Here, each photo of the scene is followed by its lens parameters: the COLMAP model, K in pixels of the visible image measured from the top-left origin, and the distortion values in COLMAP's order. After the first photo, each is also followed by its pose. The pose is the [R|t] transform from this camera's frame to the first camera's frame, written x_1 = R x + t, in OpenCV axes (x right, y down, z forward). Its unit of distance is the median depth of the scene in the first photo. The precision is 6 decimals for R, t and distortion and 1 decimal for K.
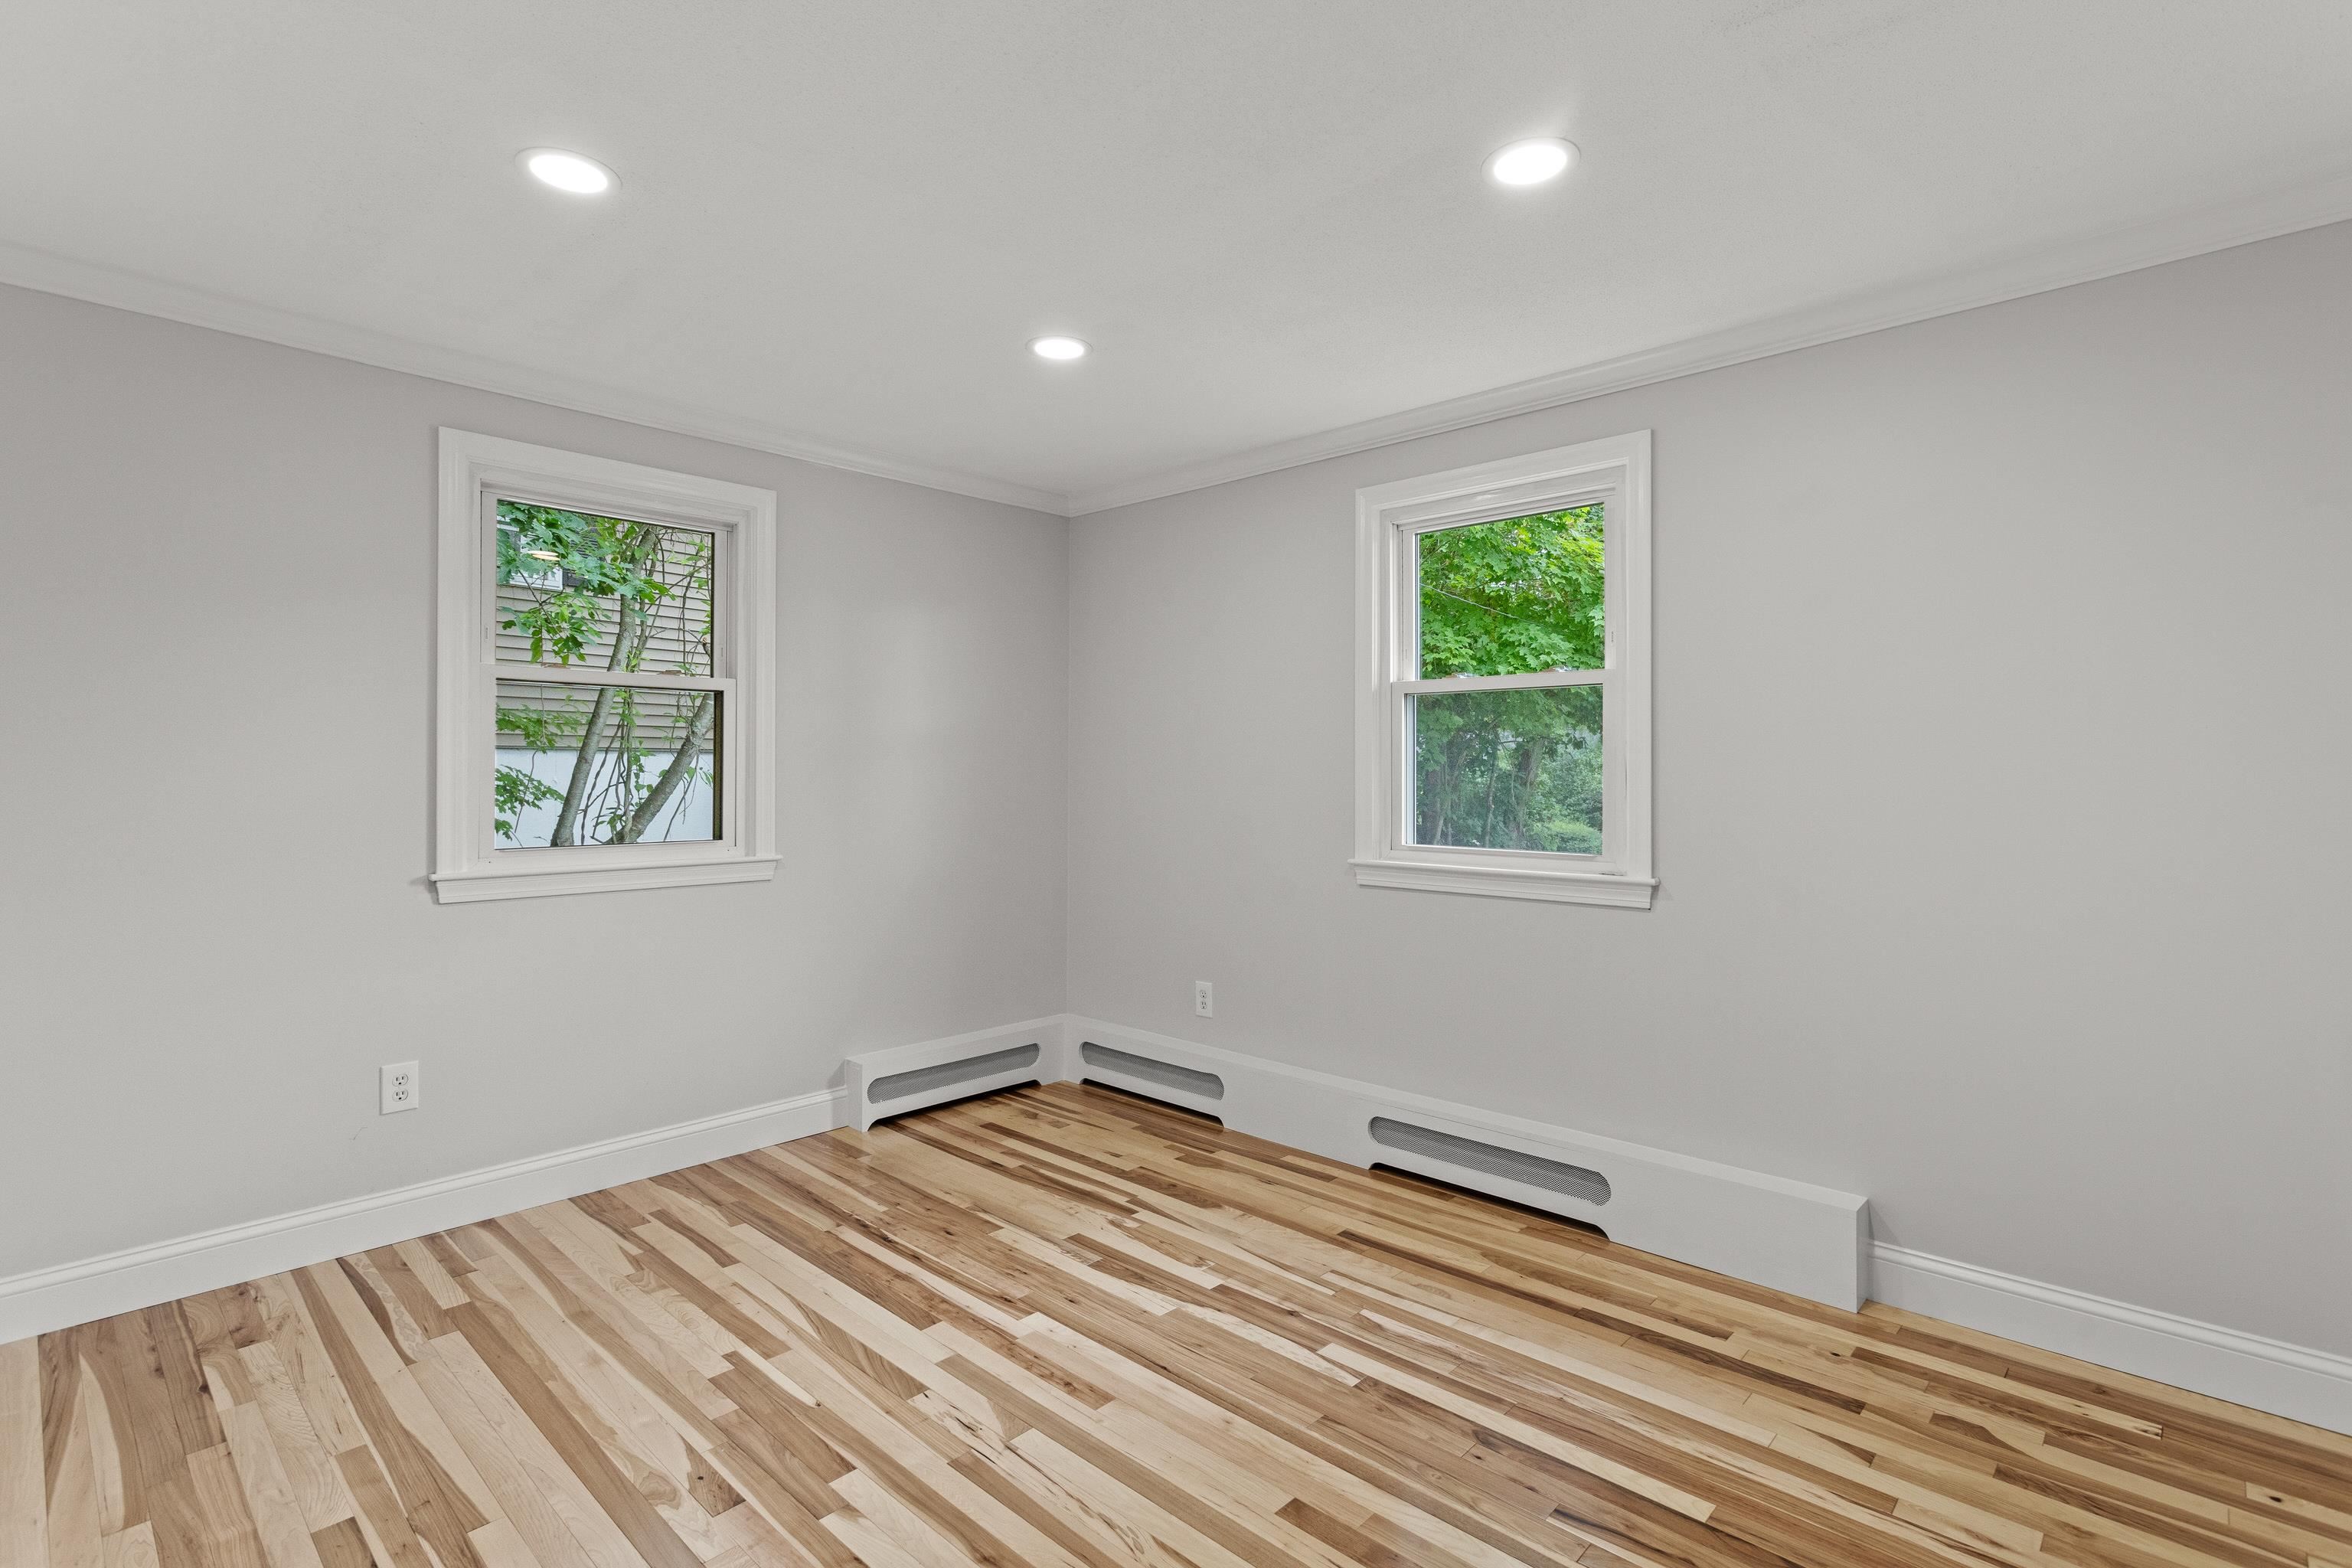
lens RADIAL K [[1094.8, 0, 1217.6], [0, 1094.8, 777.4], [0, 0, 1]] dist [0.001026, 0.000272]
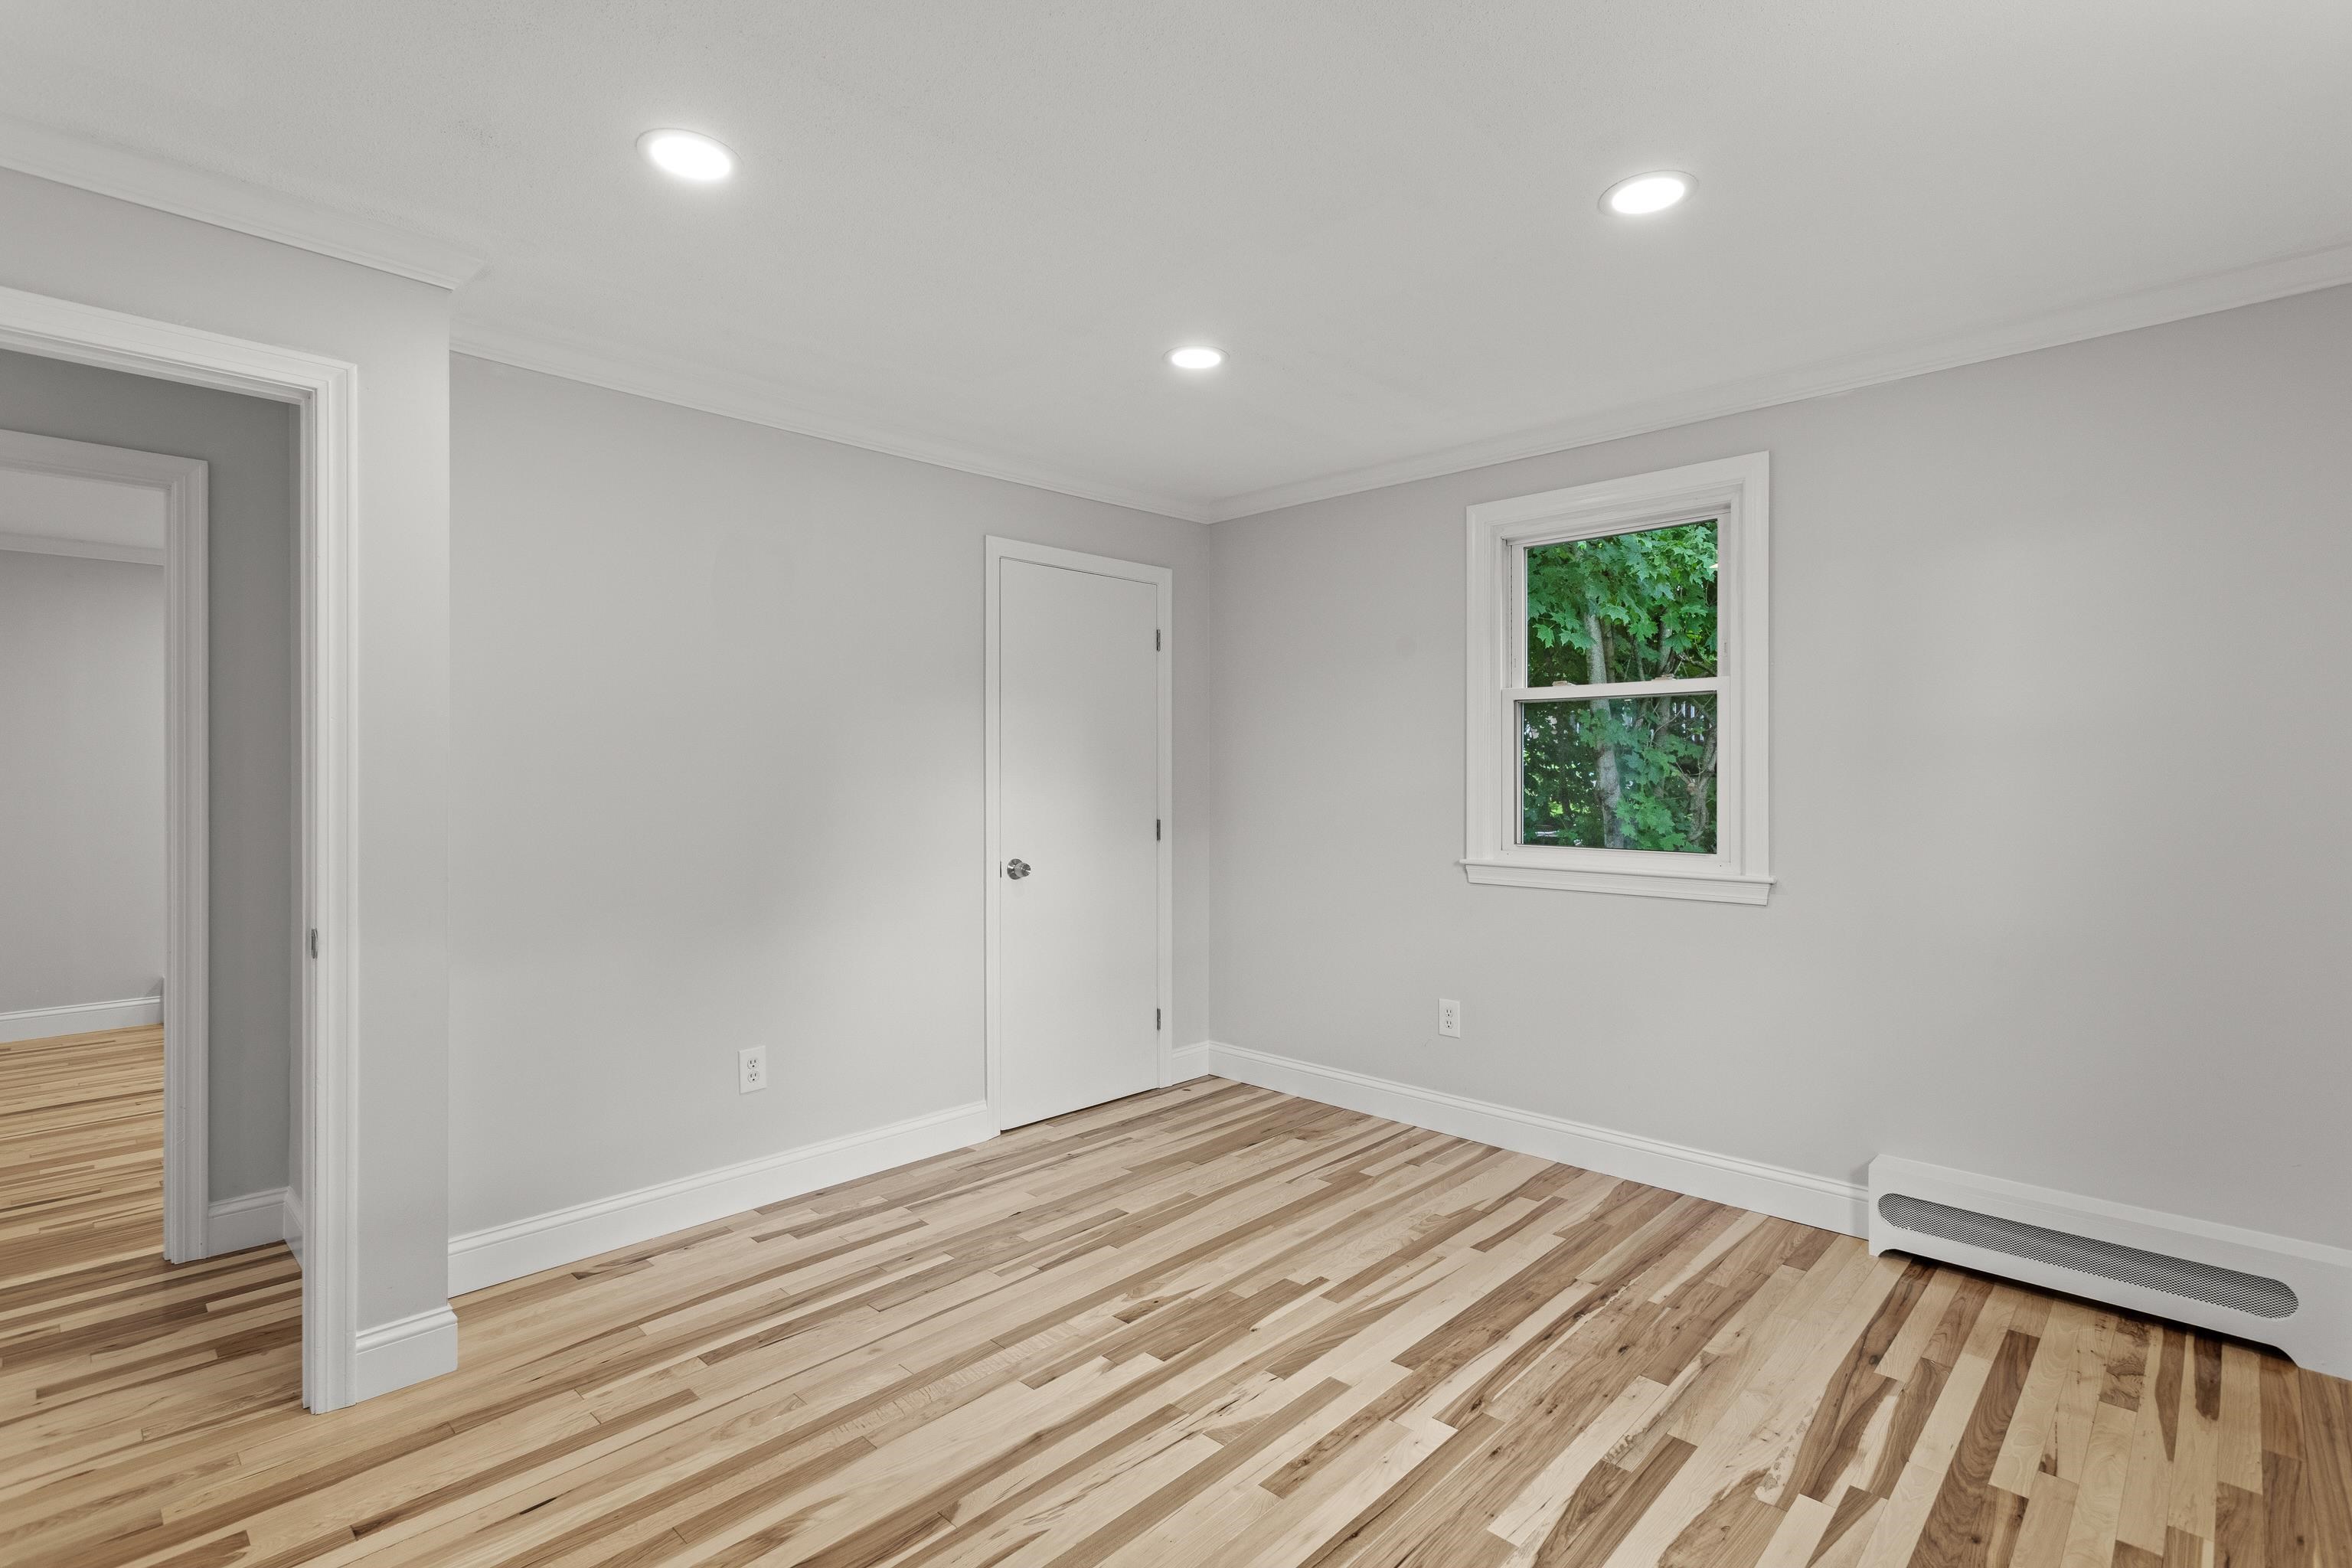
lens RADIAL K [[1121.8, 0, 1187.1], [0, 1121.8, 771.4], [0, 0, 1]] dist [0.000046, 0.000557]
pose [[-0.021964, -0.004416, -0.999749, 0.605026], [-0.006140, 0.999972, -0.004282, -0.004940], [0.999740, 0.006044, -0.021990, 0.708460]]
